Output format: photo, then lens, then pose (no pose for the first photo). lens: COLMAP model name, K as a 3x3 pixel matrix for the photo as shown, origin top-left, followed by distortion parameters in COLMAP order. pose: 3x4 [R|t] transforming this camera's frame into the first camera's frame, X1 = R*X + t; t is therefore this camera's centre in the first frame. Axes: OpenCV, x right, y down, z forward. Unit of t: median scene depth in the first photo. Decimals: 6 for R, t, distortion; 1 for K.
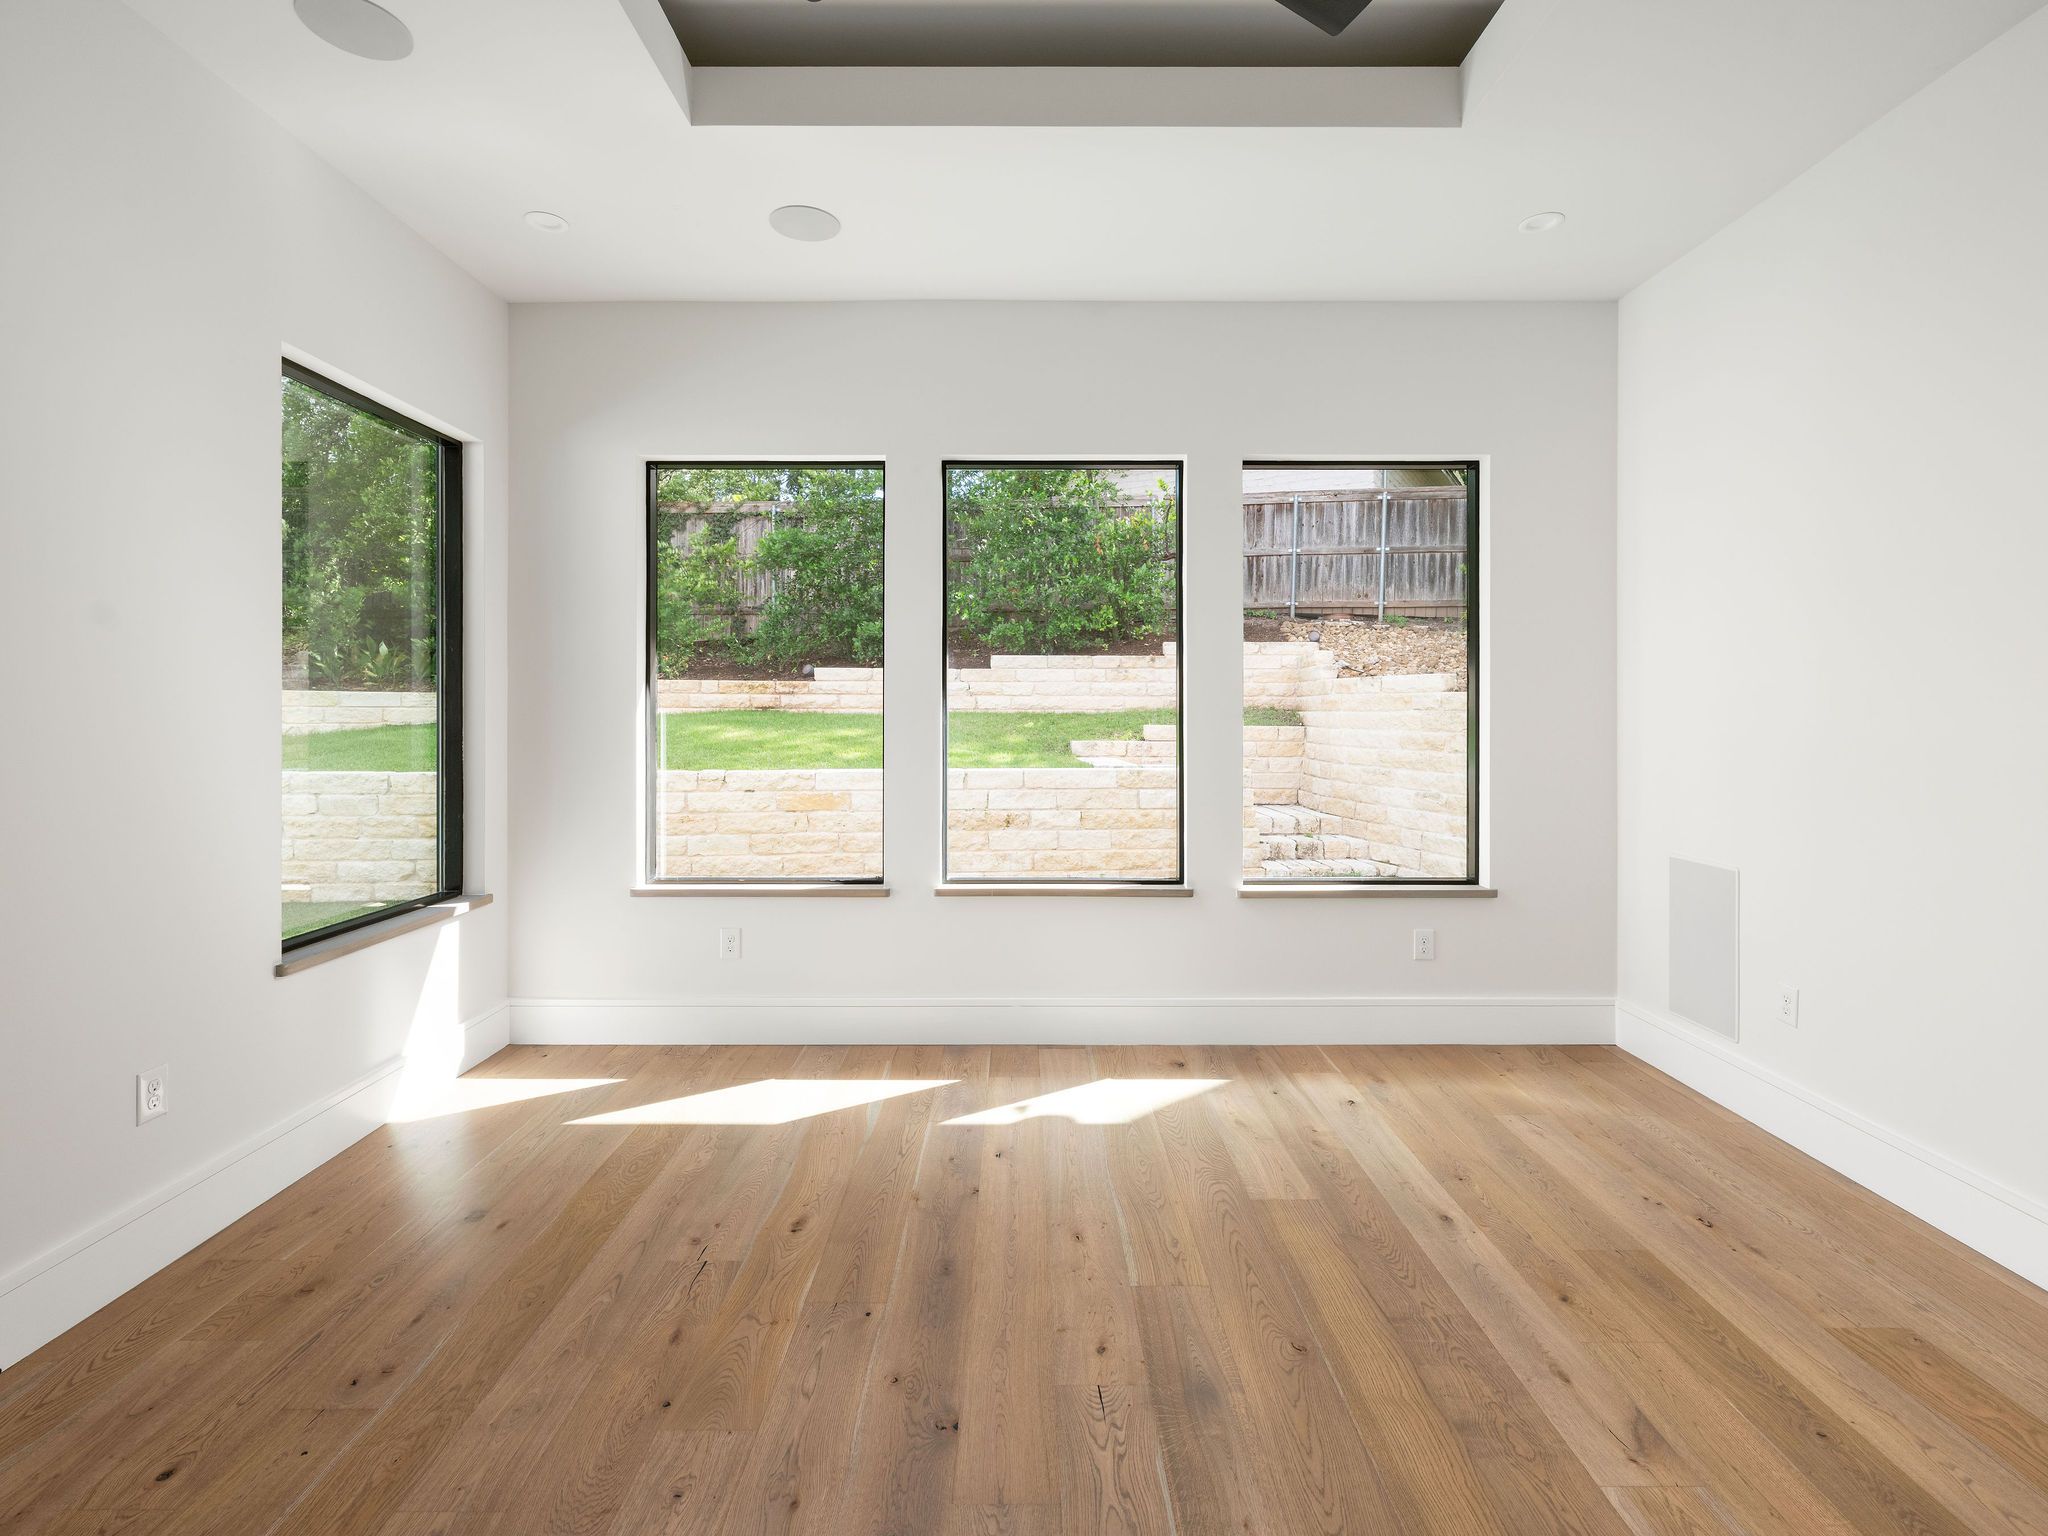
lens RADIAL K [[951.3, 0, 1028.9], [0, 951.3, 760.4], [0, 0, 1]] dist [0.001825, 0.000997]
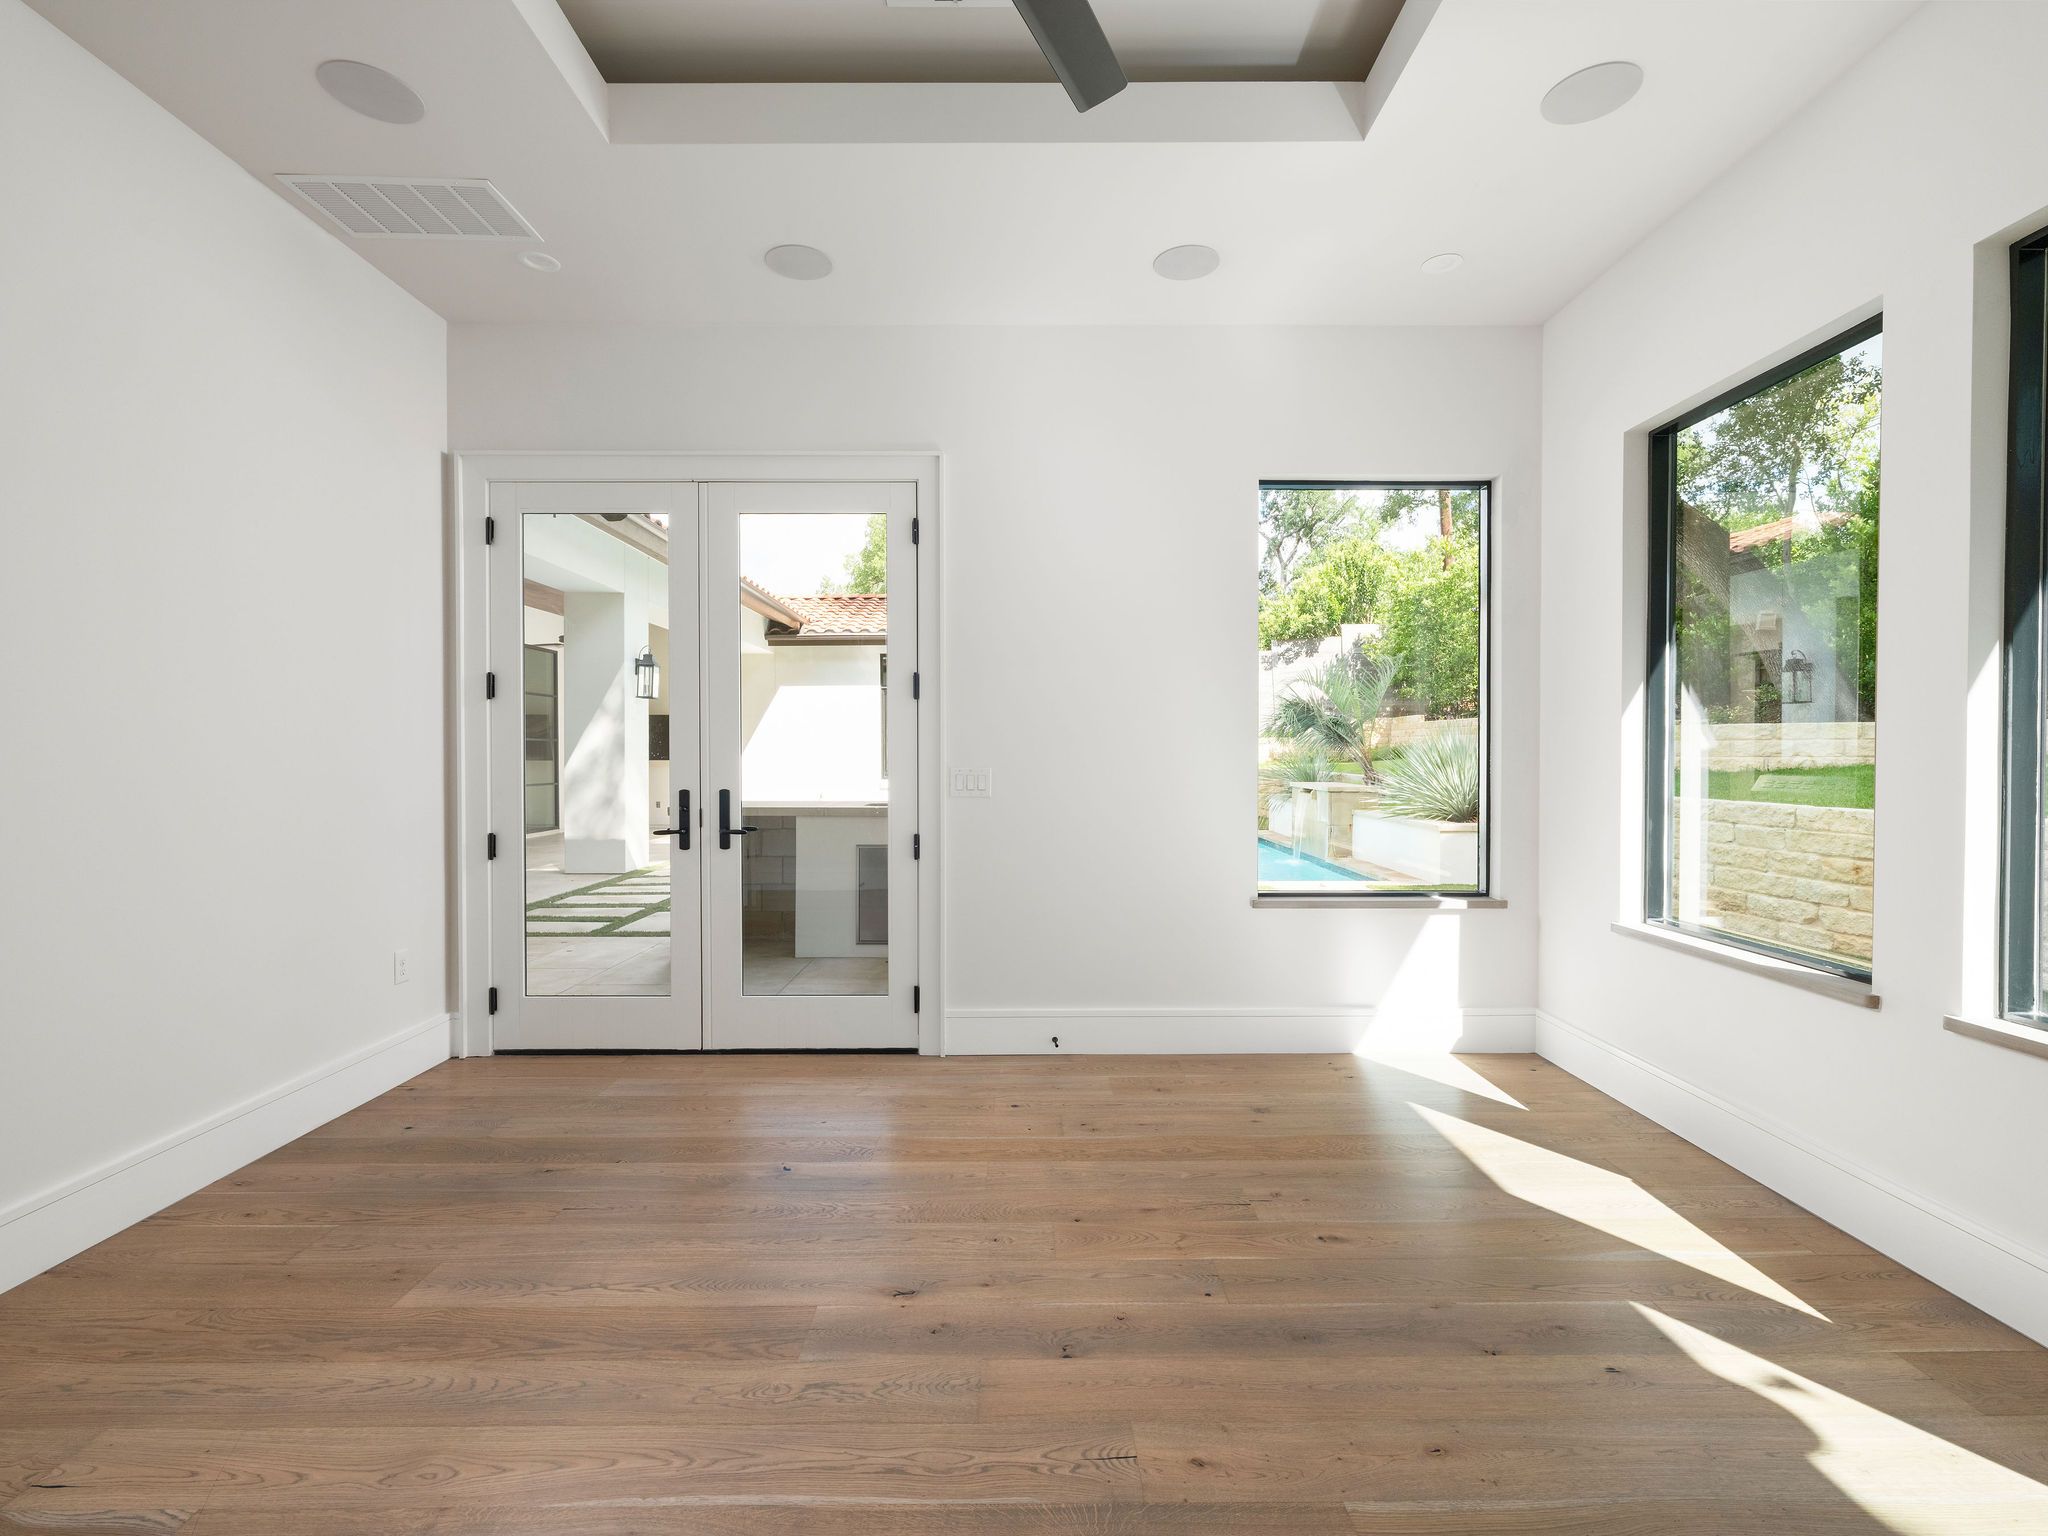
lens RADIAL K [[951.3, 0, 1029.2], [0, 951.3, 769.7], [0, 0, 1]] dist [0.001825, 0.000997]
pose [[0.001706, 0.012551, -0.999920, 0.617439], [-0.051845, 0.998578, 0.012446, 0.010982], [0.998654, 0.051819, 0.002354, 0.566060]]
